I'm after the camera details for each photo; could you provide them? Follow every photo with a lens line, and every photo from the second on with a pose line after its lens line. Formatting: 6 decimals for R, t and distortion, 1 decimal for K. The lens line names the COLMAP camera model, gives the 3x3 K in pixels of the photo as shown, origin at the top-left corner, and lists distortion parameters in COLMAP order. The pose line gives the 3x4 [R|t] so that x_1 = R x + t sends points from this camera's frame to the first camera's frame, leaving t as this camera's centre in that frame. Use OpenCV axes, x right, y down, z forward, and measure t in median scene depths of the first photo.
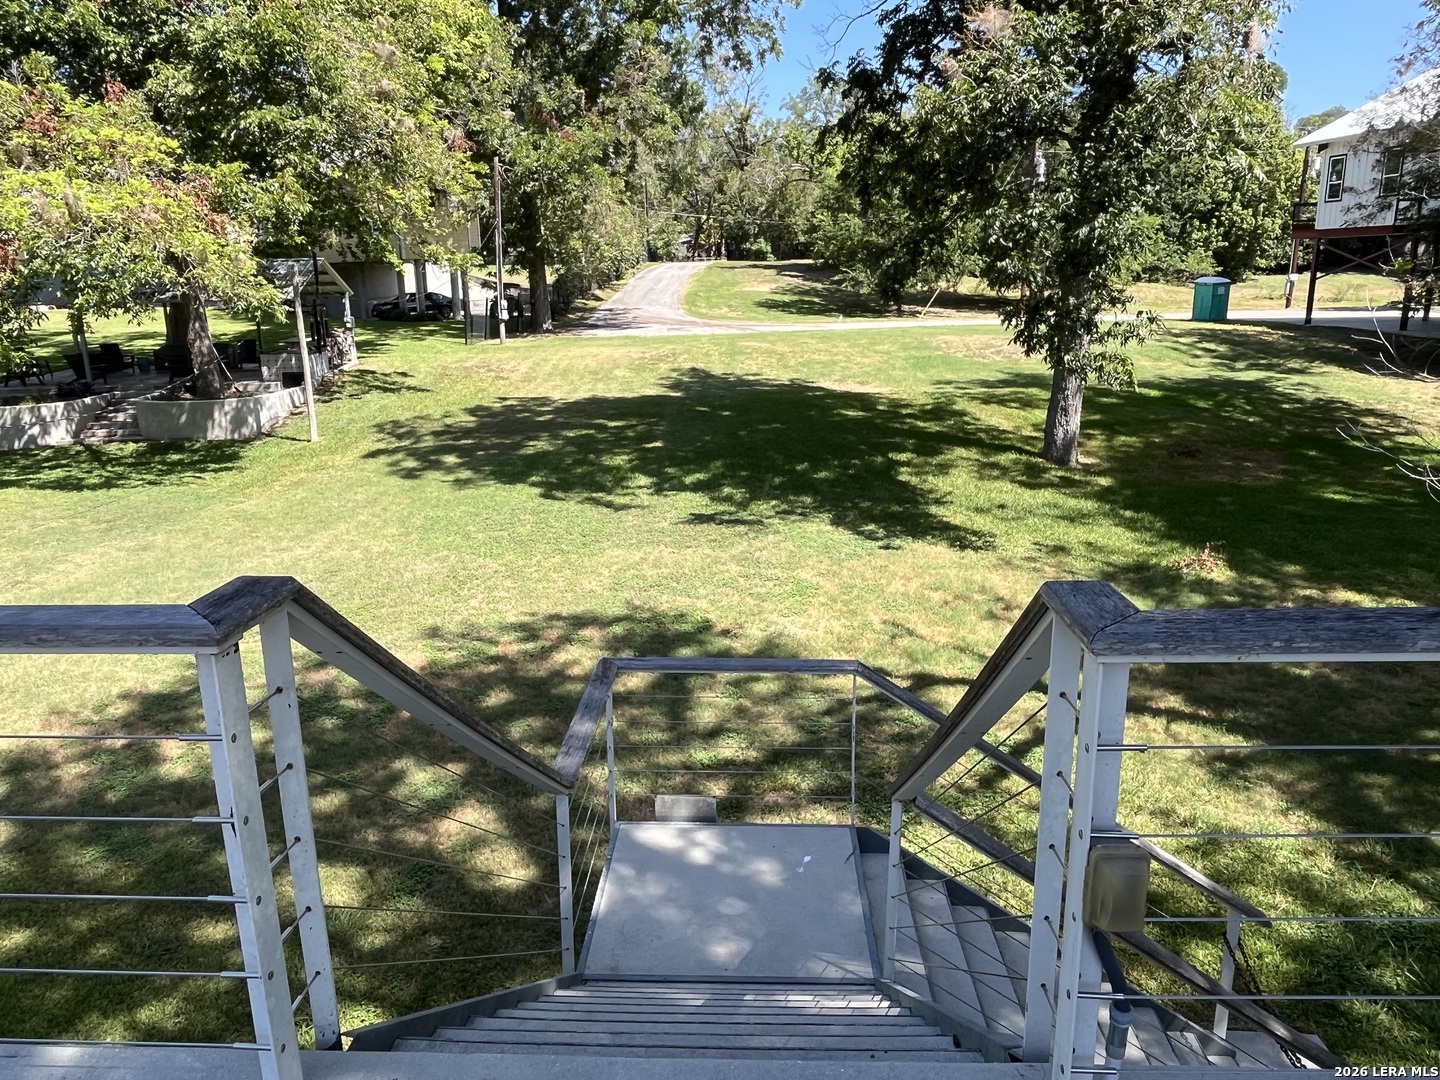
lens RADIAL K [[1014.4, 0, 719.9], [0, 1014.4, 537.8], [0, 0, 1]] dist [-0.002187, -0.006542]
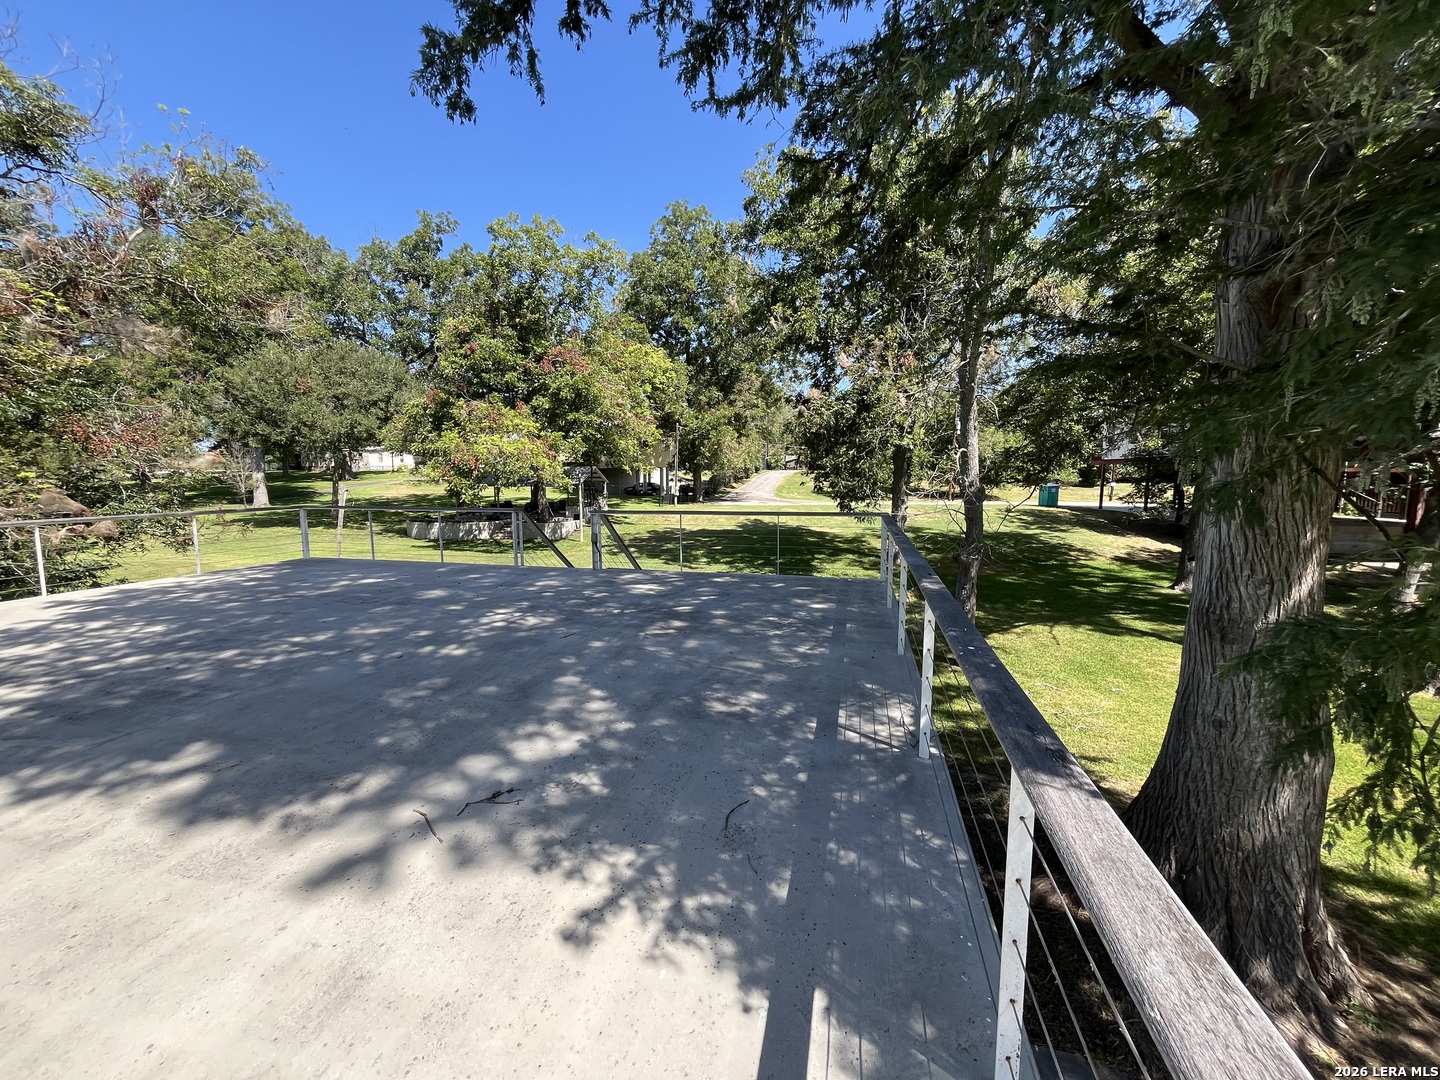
lens RADIAL K [[581.0, 0, 722.7], [0, 581.0, 548.0], [0, 0, 1]] dist [0.002035, -0.000359]
pose [[0.983468, 0.040537, -0.176488, 0.125268], [-0.063194, 0.990178, -0.124714, 0.051286], [0.169699, 0.133805, 0.976370, -0.208748]]
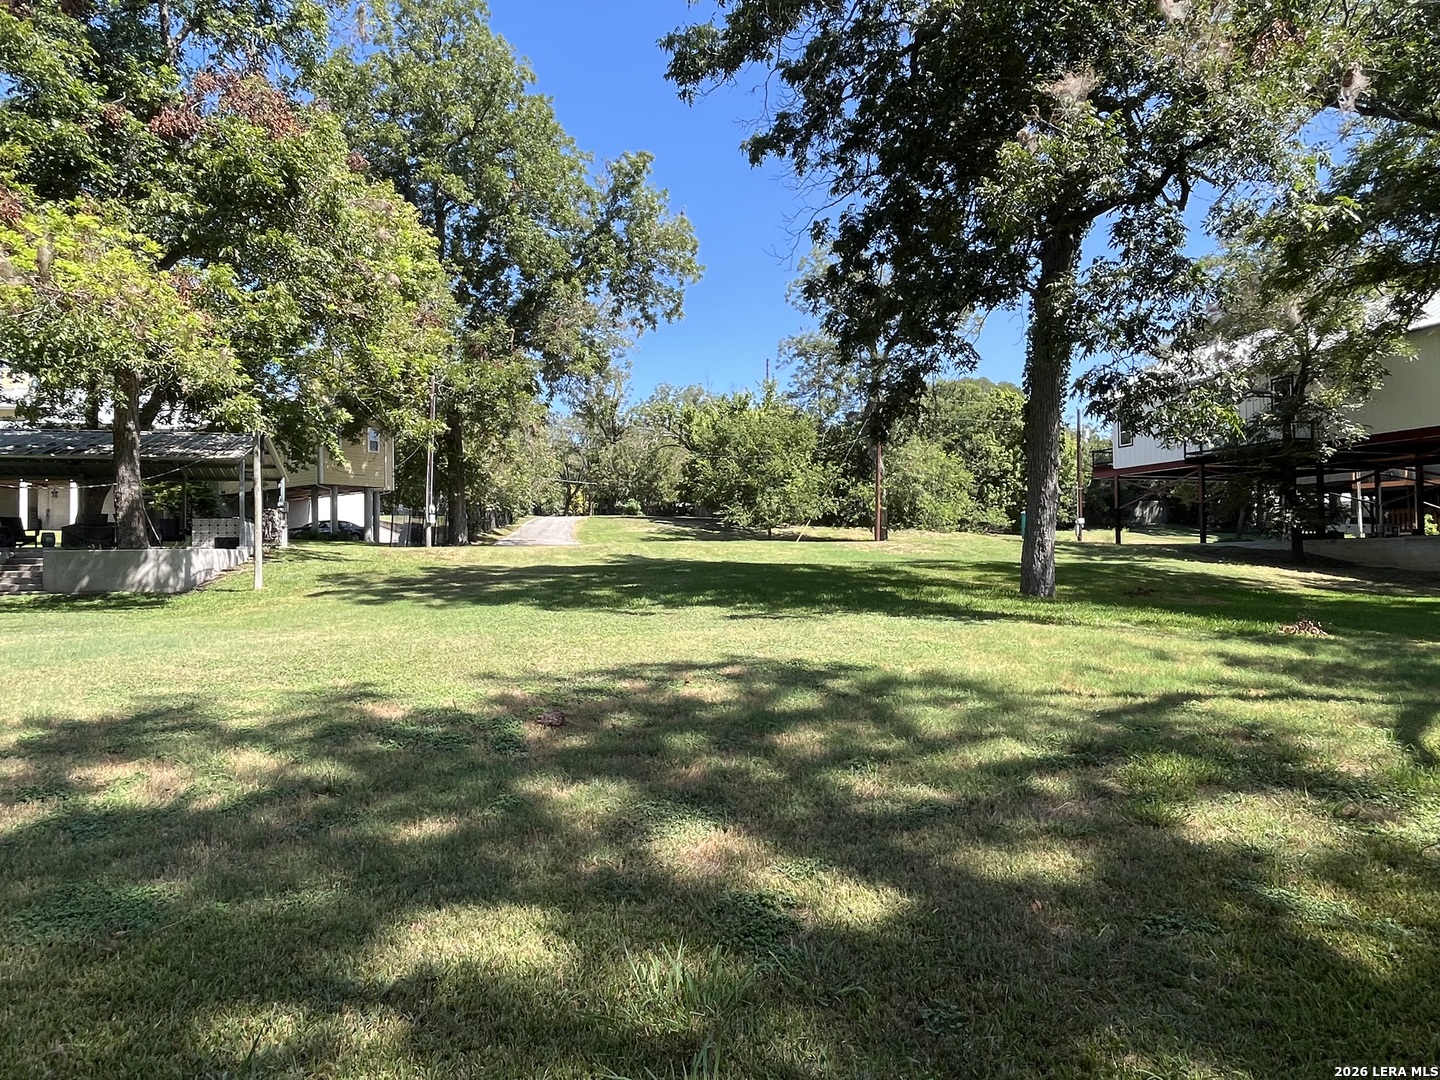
lens RADIAL K [[884.3, 0, 721.8], [0, 884.3, 534.9], [0, 0, 1]] dist [0.017048, 0.000474]
pose [[0.984384, 0.009245, 0.175791, -0.093305], [0.040203, 0.960422, -0.275633, 0.069837], [-0.171382, 0.278396, 0.945052, 0.110751]]
